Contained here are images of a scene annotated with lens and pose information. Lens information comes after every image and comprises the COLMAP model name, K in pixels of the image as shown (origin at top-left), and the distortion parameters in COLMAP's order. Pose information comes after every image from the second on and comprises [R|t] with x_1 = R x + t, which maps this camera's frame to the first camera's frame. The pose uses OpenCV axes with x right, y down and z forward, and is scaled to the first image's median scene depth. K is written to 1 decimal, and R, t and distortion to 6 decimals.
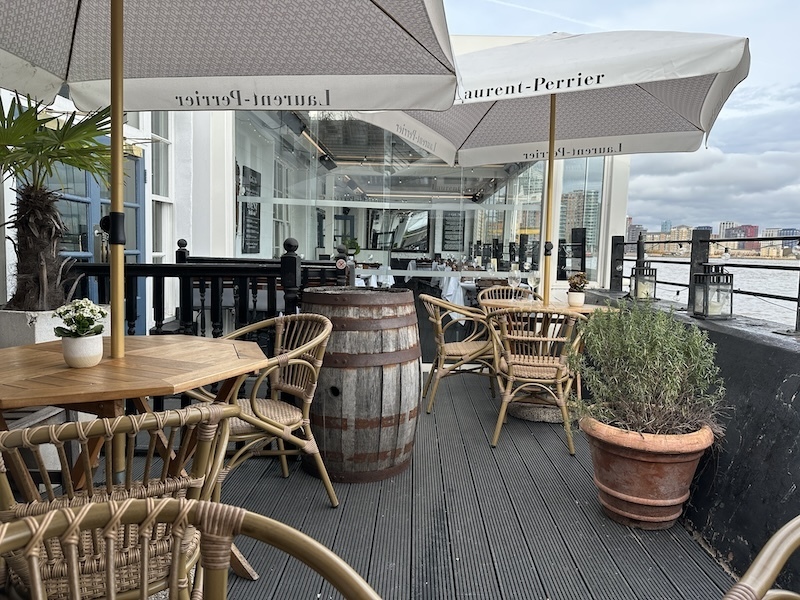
lens RADIAL K [[563.9, 0, 399.5], [0, 563.9, 299.1], [0, 0, 1]] dist [0.000376, 0.000077]
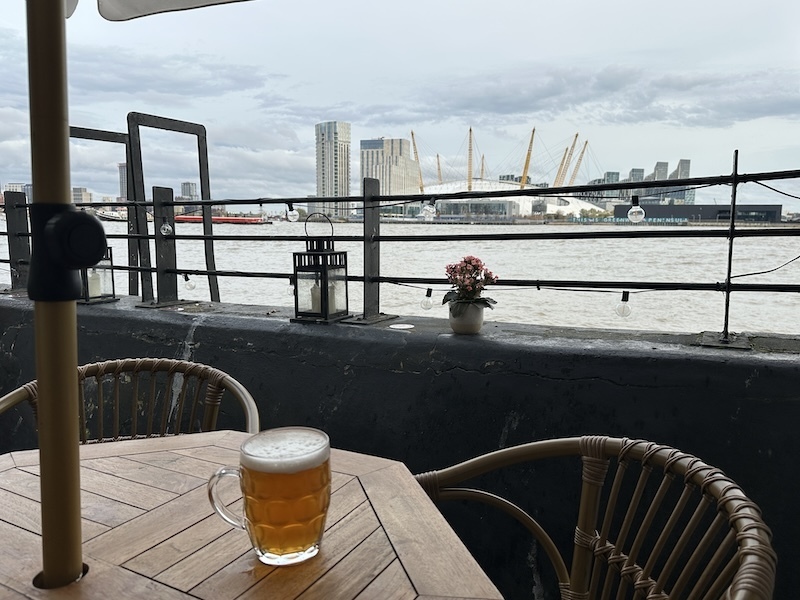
lens RADIAL K [[595.3, 0, 399.9], [0, 595.3, 300.6], [0, 0, 1]] dist [-0.005970, -0.000476]
pose [[0.467747, -0.135316, 0.873443, 0.001373], [0.092850, 0.990266, 0.103691, -0.053676], [-0.878972, 0.032598, 0.475758, 0.608630]]
